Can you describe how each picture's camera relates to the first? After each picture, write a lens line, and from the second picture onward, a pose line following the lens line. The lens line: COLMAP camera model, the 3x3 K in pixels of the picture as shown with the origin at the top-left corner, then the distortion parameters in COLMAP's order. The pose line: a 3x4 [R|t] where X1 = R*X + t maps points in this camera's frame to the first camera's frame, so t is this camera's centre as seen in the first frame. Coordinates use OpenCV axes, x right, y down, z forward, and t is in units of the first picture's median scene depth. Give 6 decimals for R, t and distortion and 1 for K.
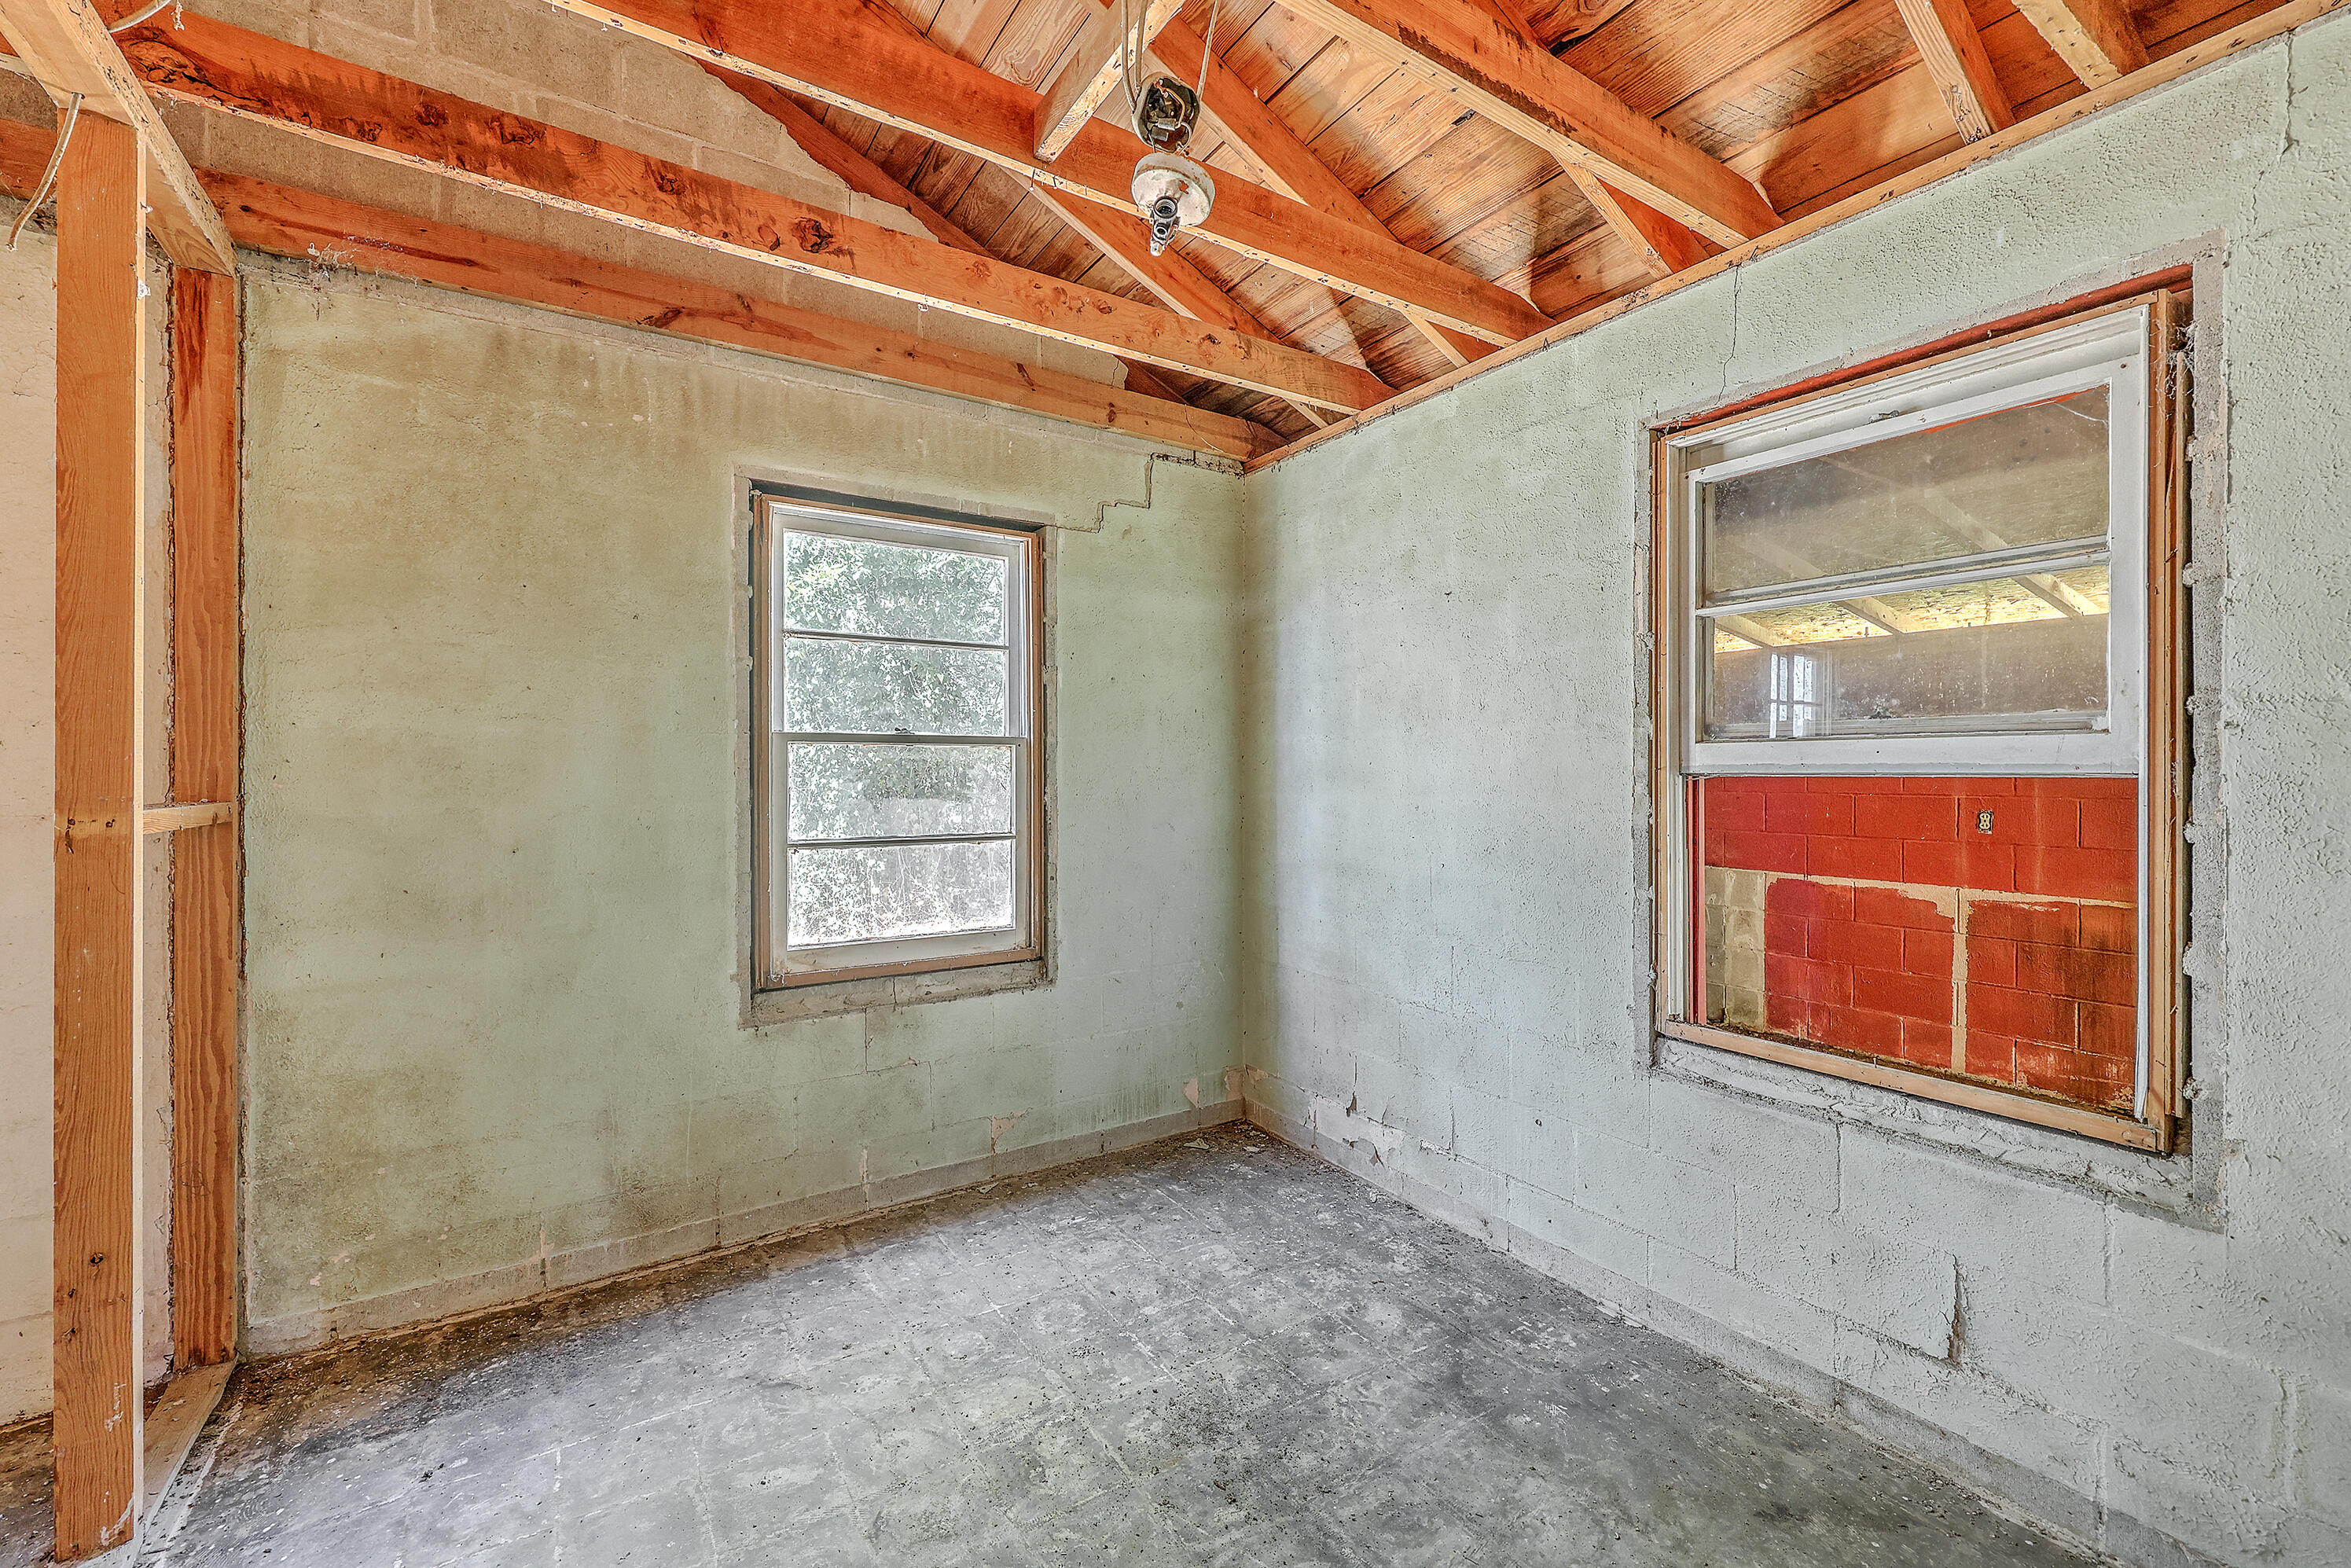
lens RADIAL K [[959.5, 0, 1175.7], [0, 959.5, 771.6], [0, 0, 1]] dist [0.000533, 0.000454]
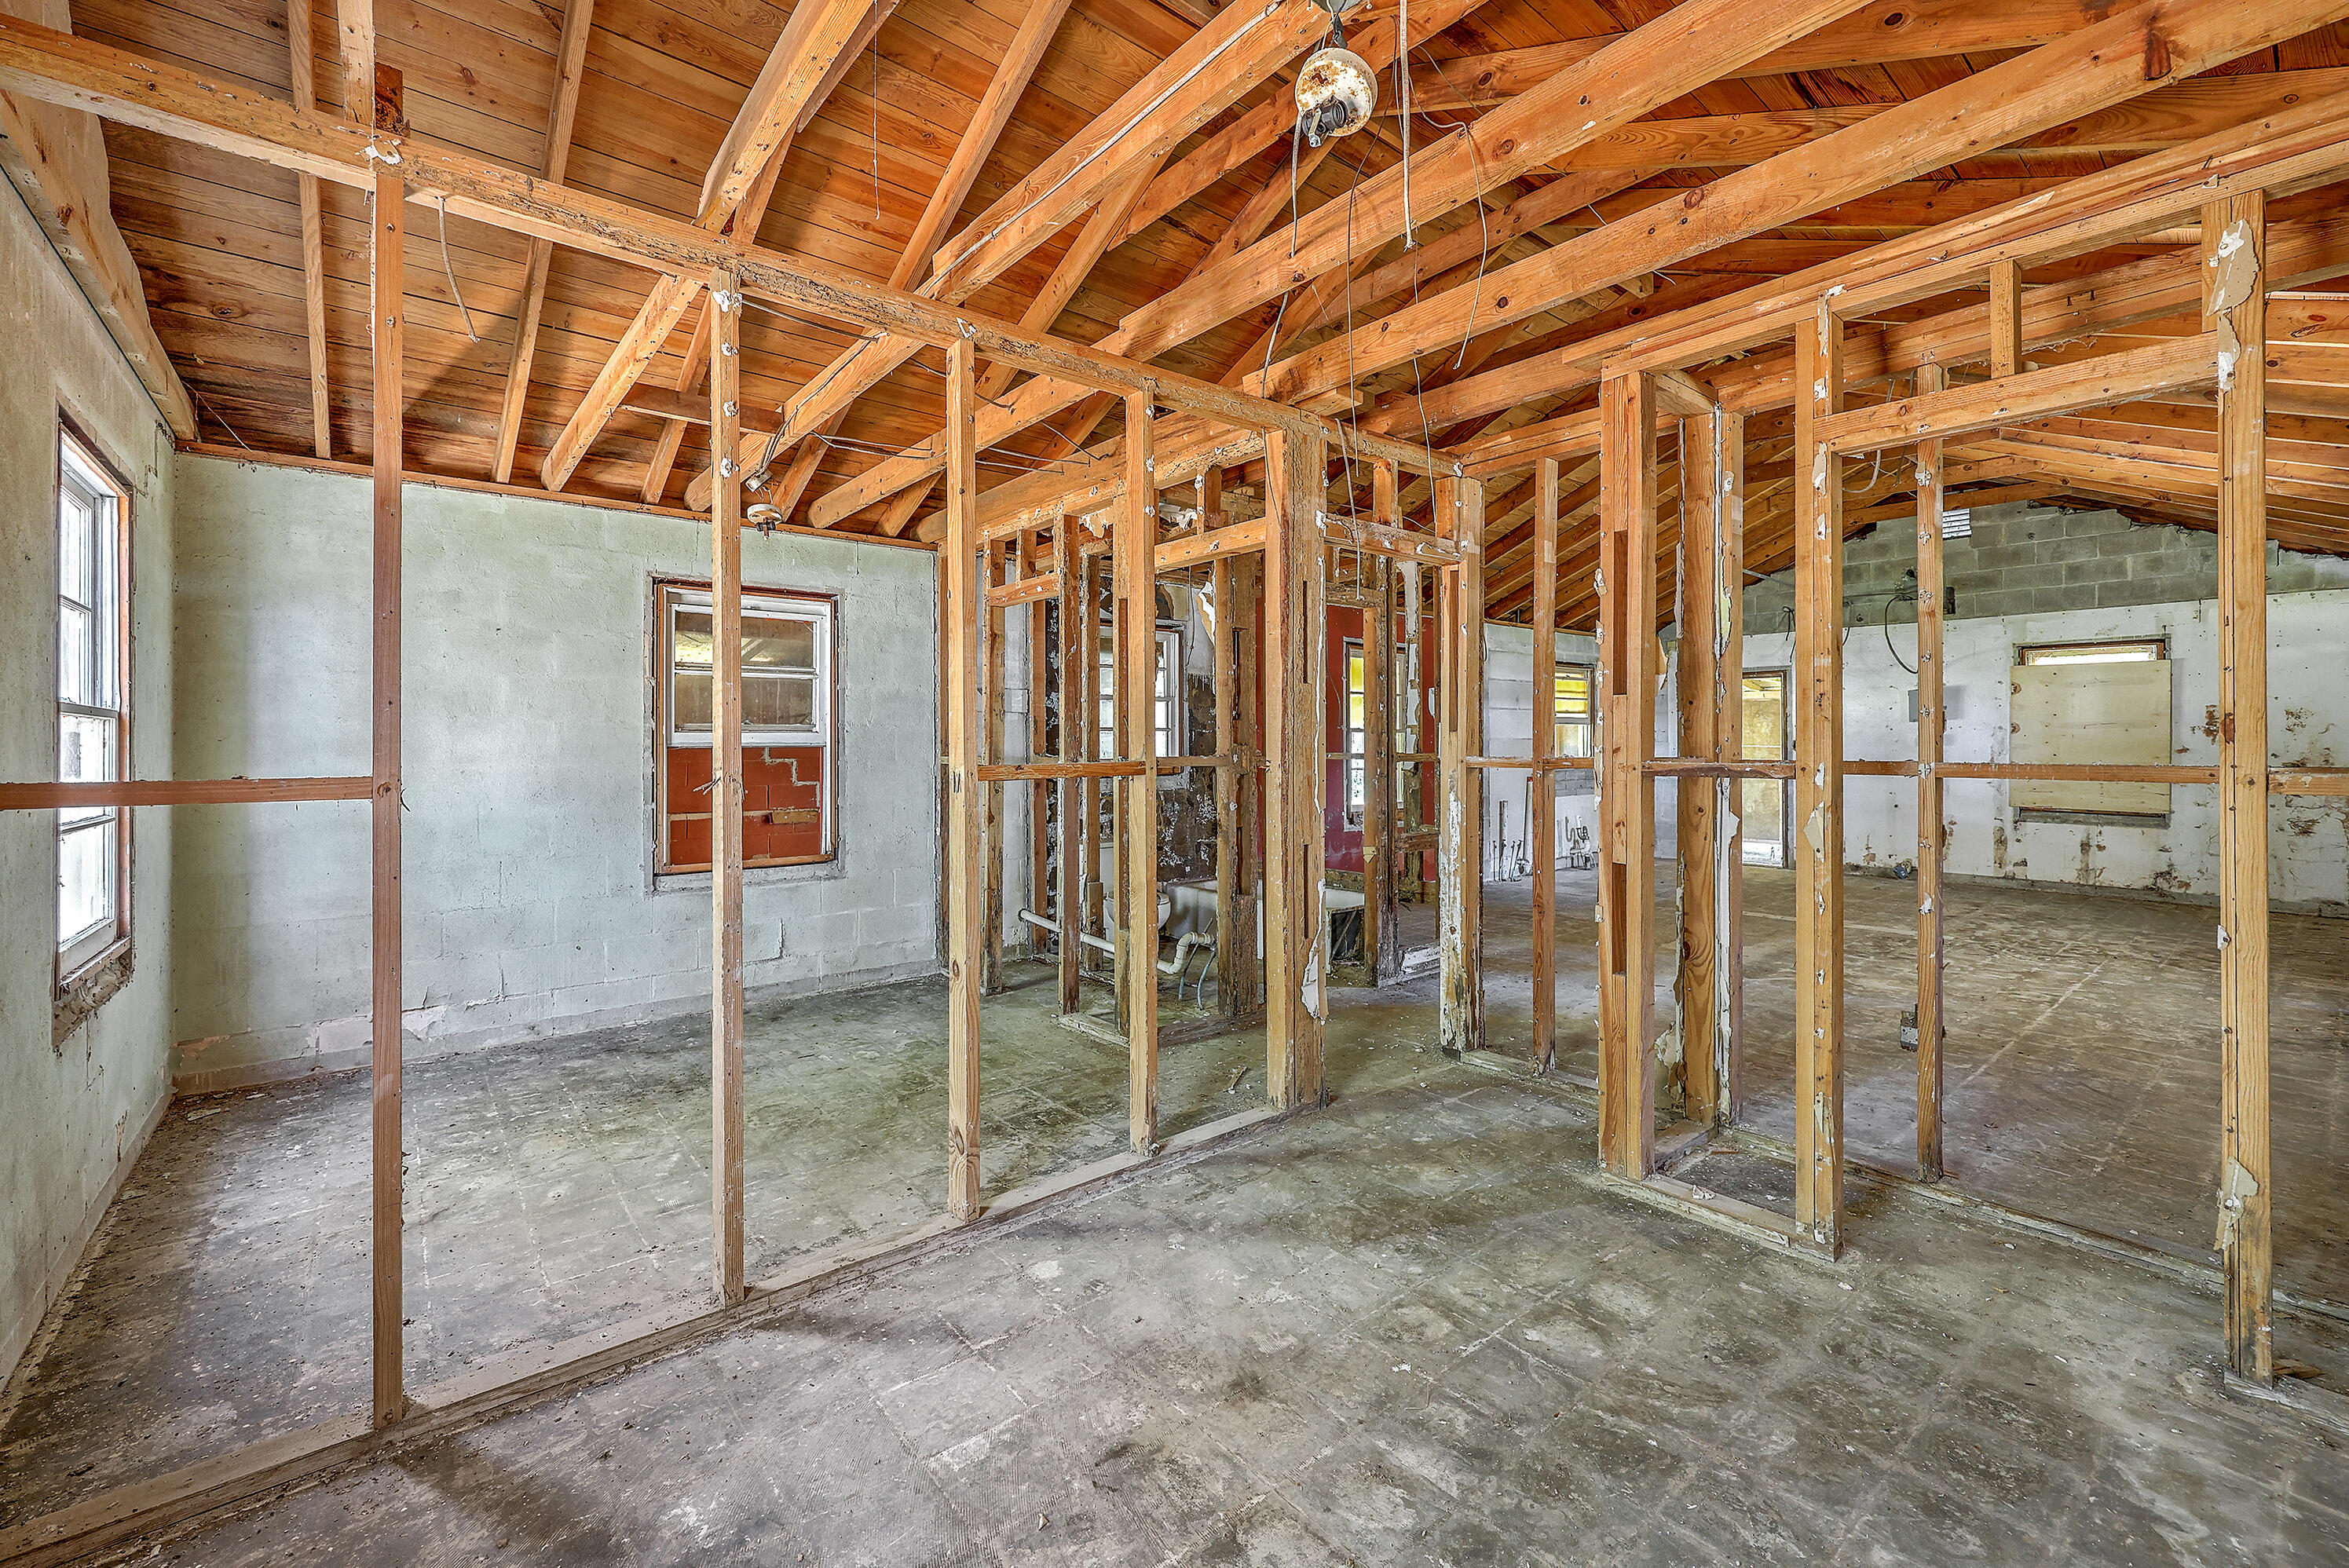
lens RADIAL K [[962.1, 0, 1189.8], [0, 962.1, 745.5], [0, 0, 1]] dist [0.000186, 0.000121]
pose [[-0.119783, -0.002207, 0.992798, -1.617792], [0.002855, 0.999993, 0.002568, -0.003314], [-0.992796, 0.003142, -0.119776, 0.115402]]
